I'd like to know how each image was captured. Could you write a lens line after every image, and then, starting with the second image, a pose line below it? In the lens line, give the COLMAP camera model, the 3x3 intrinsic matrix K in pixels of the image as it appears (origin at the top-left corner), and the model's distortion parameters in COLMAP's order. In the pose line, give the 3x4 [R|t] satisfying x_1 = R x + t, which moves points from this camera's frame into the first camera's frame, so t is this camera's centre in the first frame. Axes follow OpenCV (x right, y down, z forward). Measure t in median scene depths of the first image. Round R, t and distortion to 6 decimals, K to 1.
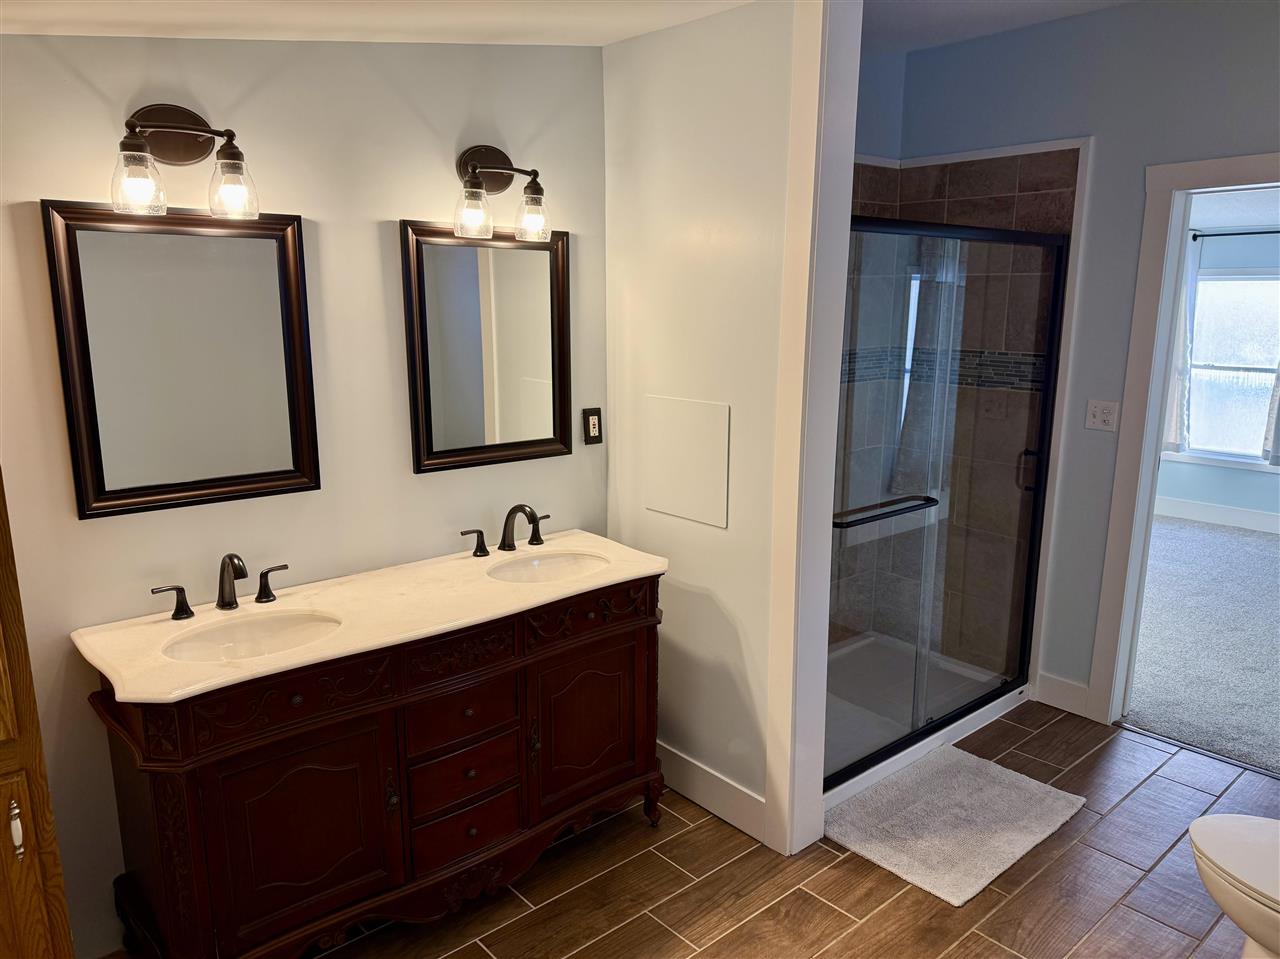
lens RADIAL K [[899.8, 0, 641.5], [0, 899.8, 487.7], [0, 0, 1]] dist [0.005215, -0.009053]
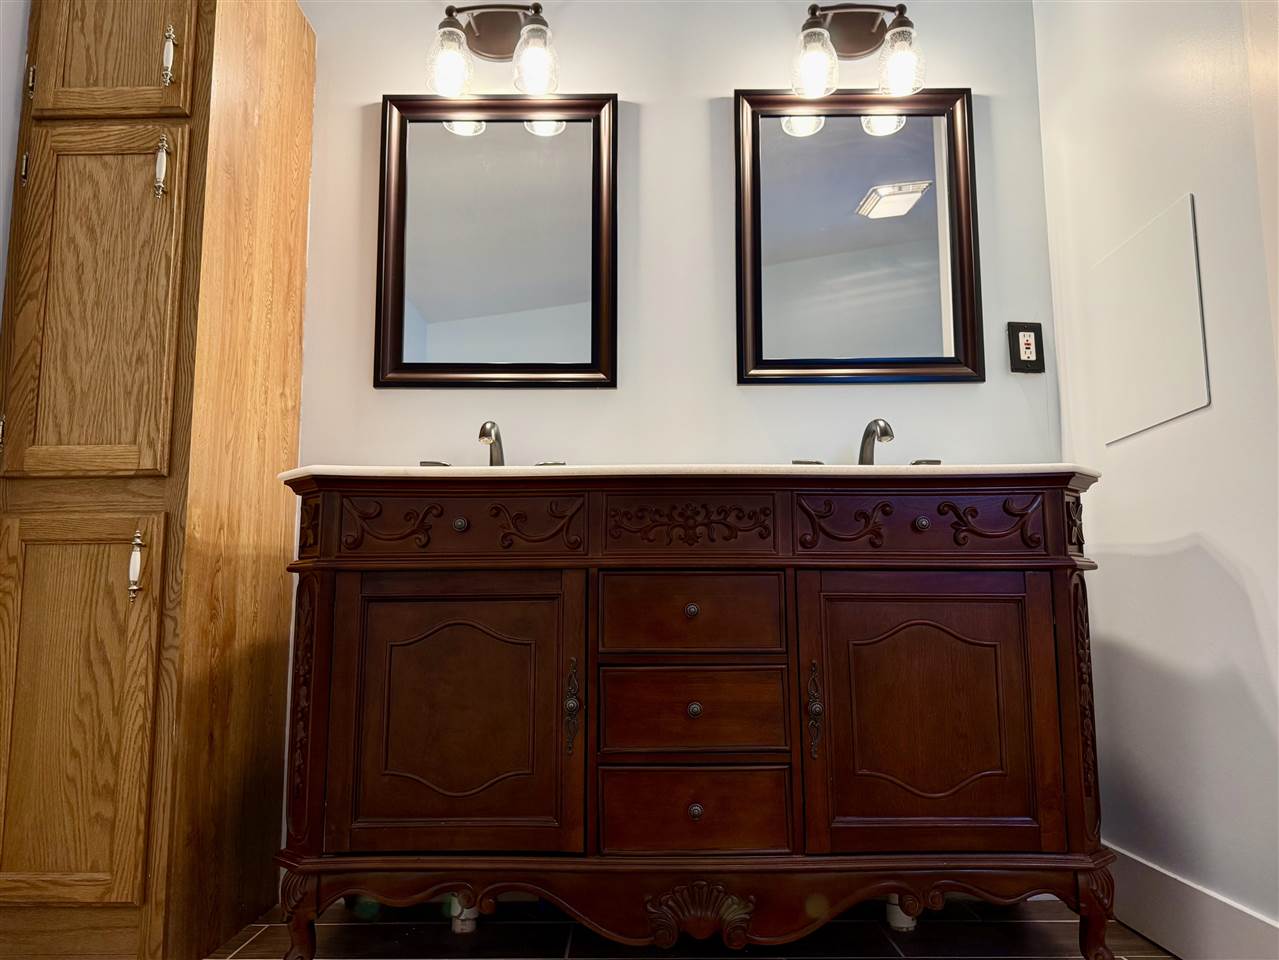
lens RADIAL K [[993.9, 0, 640.5], [0, 993.9, 479.5], [0, 0, 1]] dist [0.038966, -0.014439]
pose [[0.755086, -0.094091, -0.648839, 0.259638], [-0.126526, 0.950132, -0.285027, 0.350201], [0.643302, 0.297315, 0.705526, 0.380833]]
